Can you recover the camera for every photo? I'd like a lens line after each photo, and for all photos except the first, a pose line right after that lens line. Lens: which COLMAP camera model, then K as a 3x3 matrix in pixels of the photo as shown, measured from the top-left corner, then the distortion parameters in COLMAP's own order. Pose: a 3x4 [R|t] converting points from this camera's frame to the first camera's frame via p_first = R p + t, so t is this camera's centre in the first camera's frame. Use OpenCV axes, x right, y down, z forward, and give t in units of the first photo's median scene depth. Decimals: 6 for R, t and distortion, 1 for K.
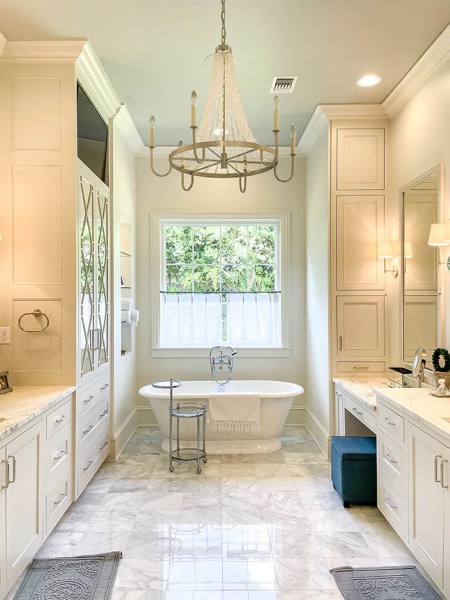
lens RADIAL K [[456.5, 0, 226.4], [0, 456.5, 295.7], [0, 0, 1]] dist [0.063896, -0.028607]
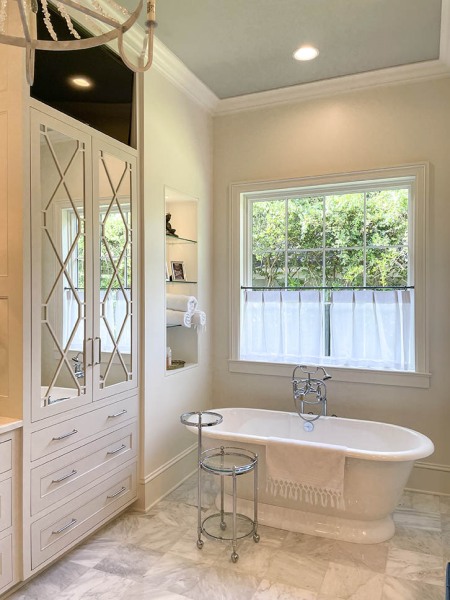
lens RADIAL K [[464.0, 0, 214.0], [0, 464.0, 293.9], [0, 0, 1]] dist [0.082951, -0.100964]
pose [[0.911598, 0.006191, -0.411036, 0.177895], [-0.004751, 0.999978, 0.004525, -0.001364], [0.411055, -0.002172, 0.911608, 0.350461]]
